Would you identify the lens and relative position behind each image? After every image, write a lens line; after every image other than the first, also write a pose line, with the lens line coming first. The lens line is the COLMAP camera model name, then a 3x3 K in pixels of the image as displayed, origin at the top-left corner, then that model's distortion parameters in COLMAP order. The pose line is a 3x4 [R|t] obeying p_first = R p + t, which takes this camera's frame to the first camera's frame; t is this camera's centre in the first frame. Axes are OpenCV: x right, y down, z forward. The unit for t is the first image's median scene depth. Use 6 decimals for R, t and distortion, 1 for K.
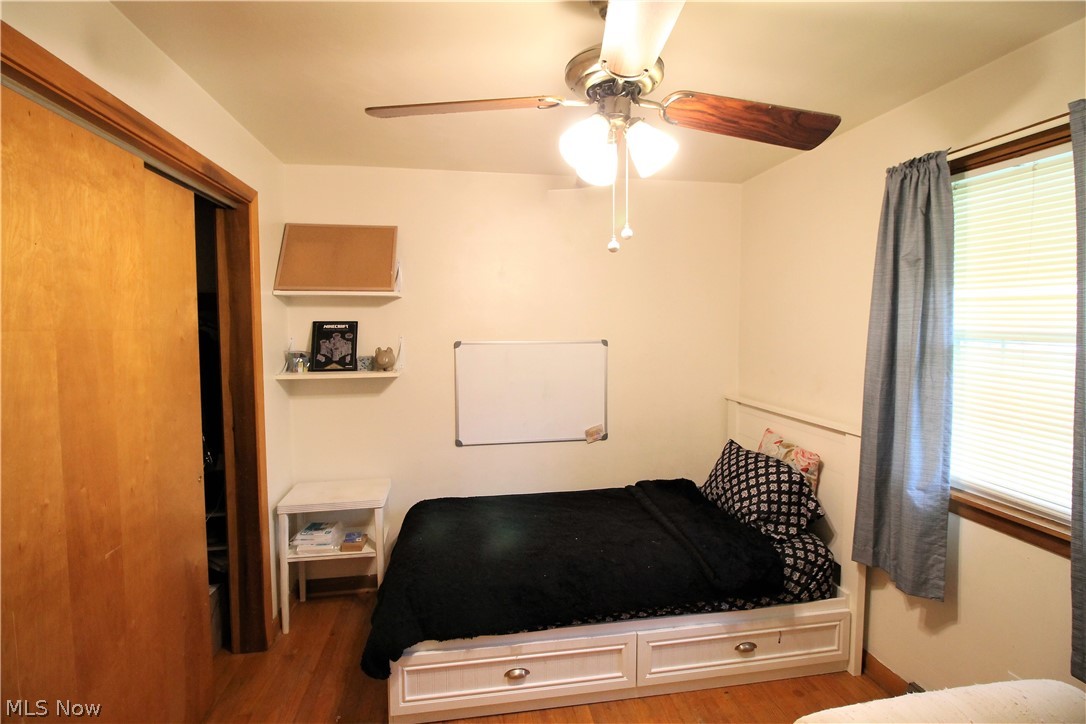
lens RADIAL K [[508.7, 0, 537.1], [0, 508.7, 357.1], [0, 0, 1]] dist [-0.010374, -0.008574]
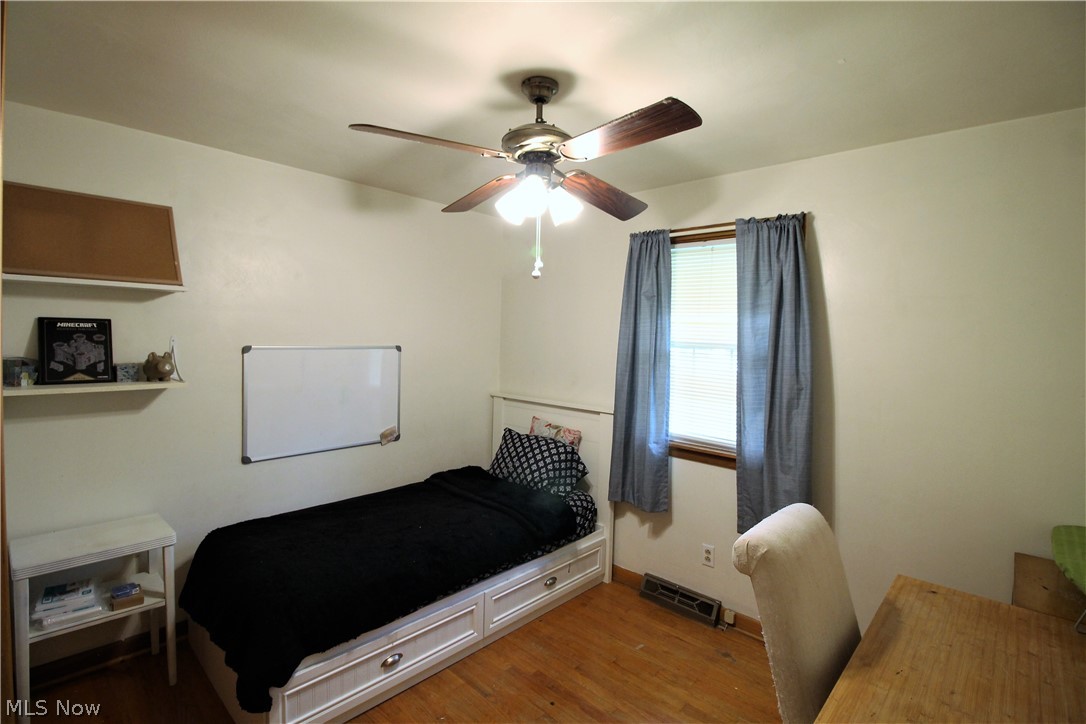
lens RADIAL K [[508.7, 0, 541.9], [0, 508.7, 358.7], [0, 0, 1]] dist [-0.010374, -0.008574]
pose [[0.792351, -0.006256, 0.610034, -0.371987], [0.013475, 0.999883, -0.007248, 0.006633], [-0.609917, 0.013963, 0.792342, -0.030743]]
